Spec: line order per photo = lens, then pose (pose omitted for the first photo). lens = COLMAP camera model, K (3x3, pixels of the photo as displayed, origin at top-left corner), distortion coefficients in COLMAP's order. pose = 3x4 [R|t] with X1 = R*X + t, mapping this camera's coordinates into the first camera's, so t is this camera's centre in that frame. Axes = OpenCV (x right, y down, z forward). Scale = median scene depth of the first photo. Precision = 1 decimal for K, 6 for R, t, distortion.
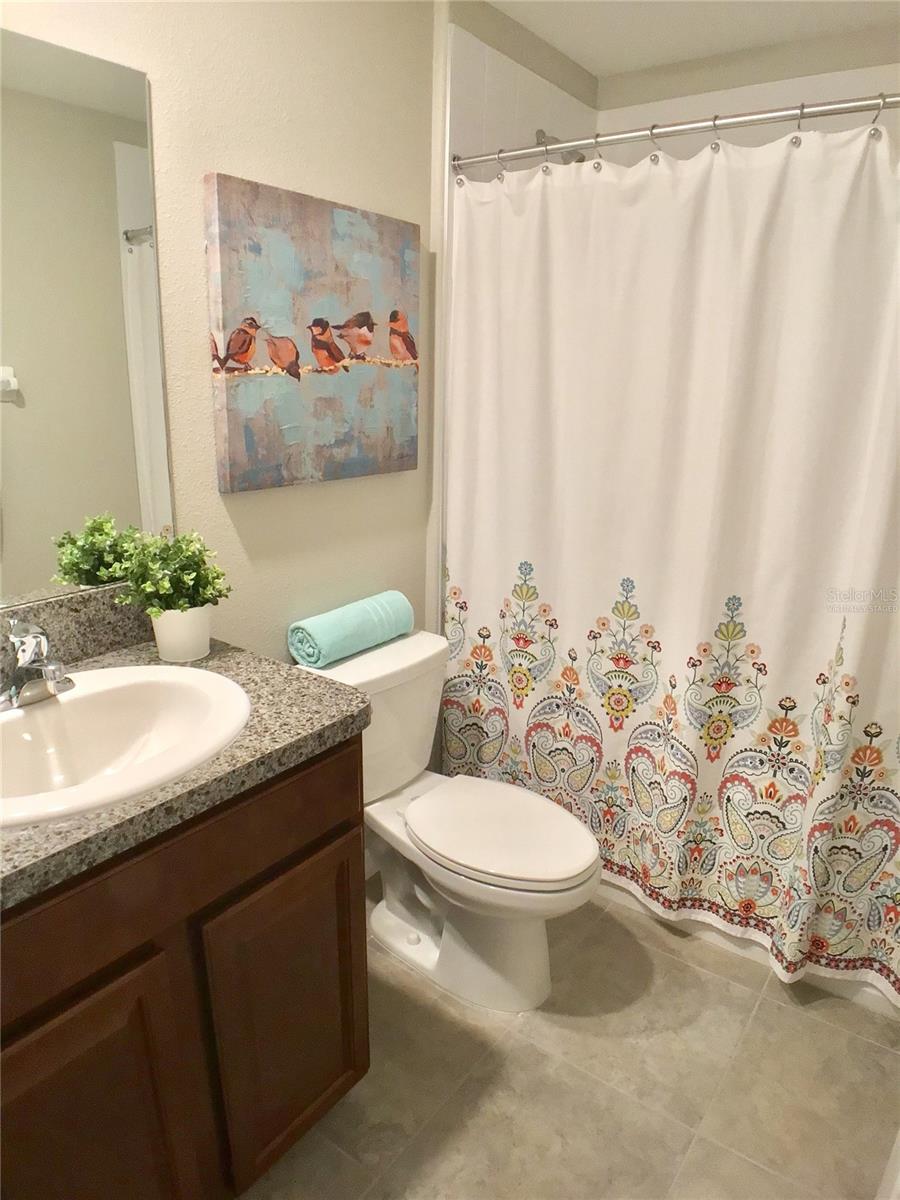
lens RADIAL K [[748.7, 0, 450.7], [0, 748.7, 608.6], [0, 0, 1]] dist [-0.077399, -0.001516]
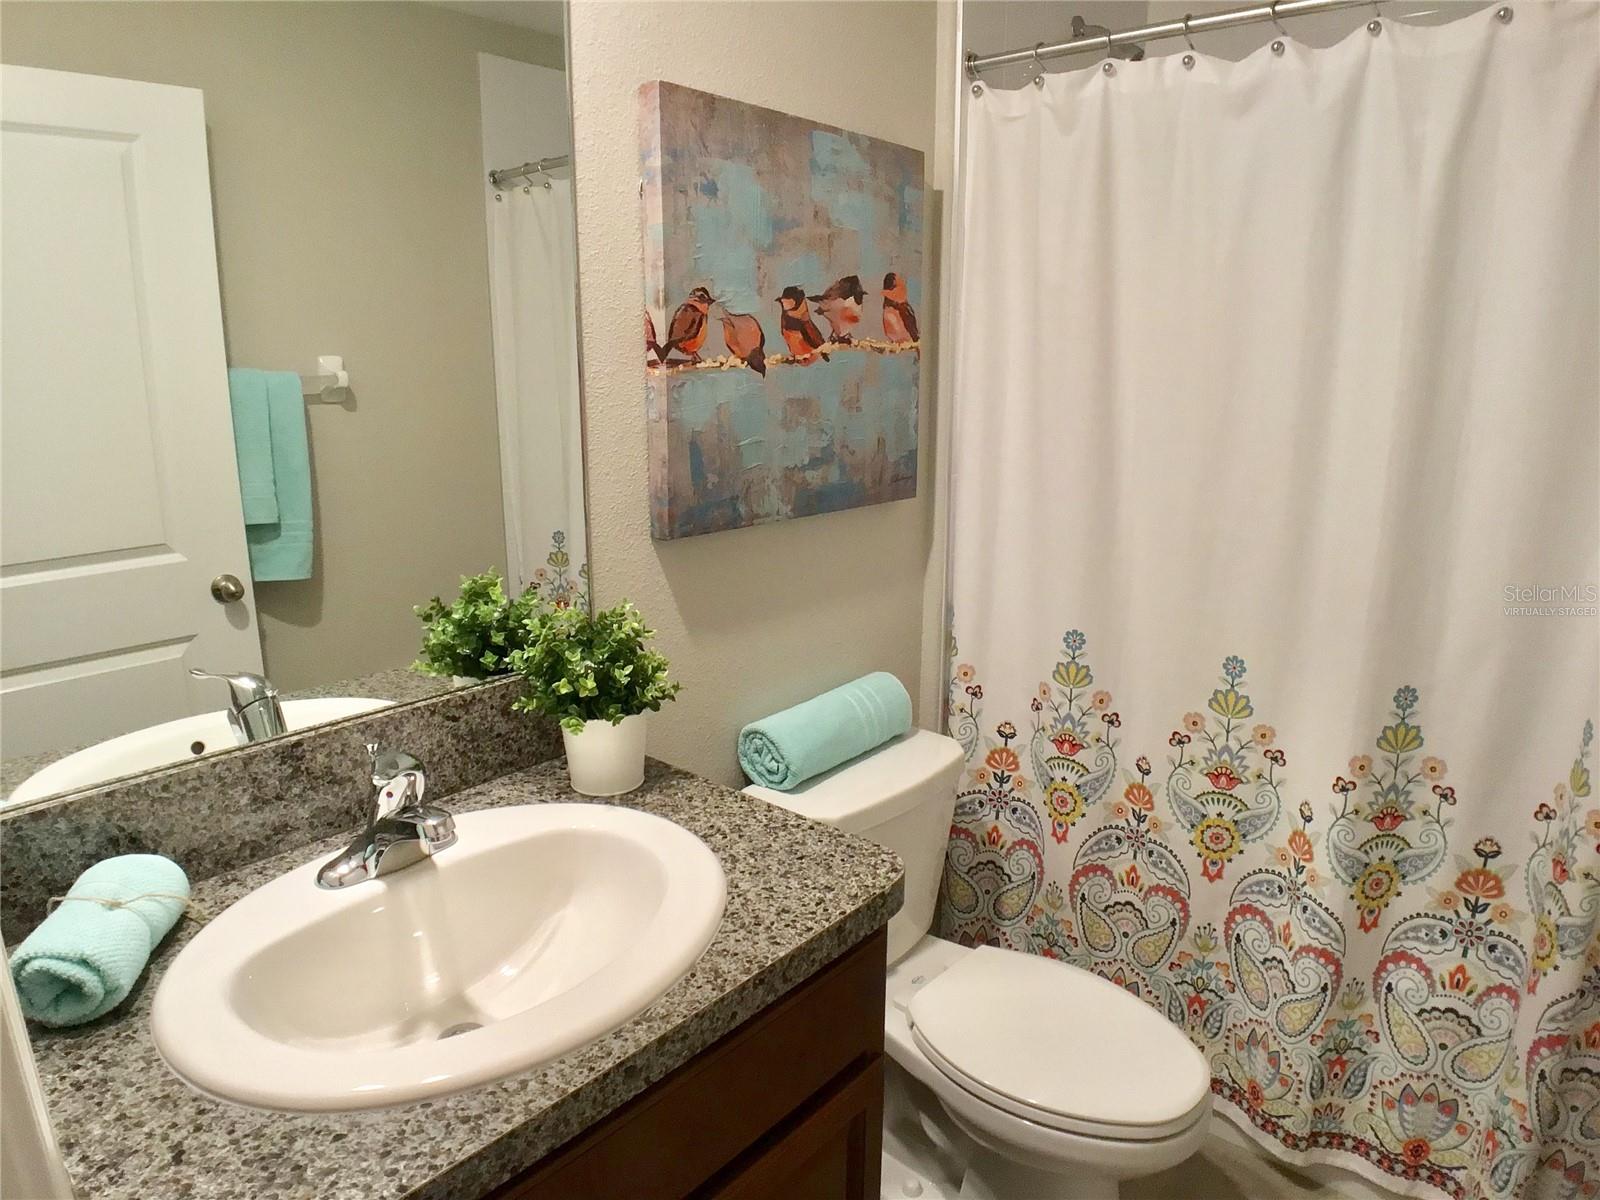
lens RADIAL K [[998.3, 0, 799.6], [0, 998.3, 604.5], [0, 0, 1]] dist [-0.077399, -0.001516]
pose [[0.996734, -0.001725, -0.080736, -0.093481], [-0.002836, 0.998407, -0.056346, -0.041031], [0.080705, 0.056391, 0.995142, 0.088656]]
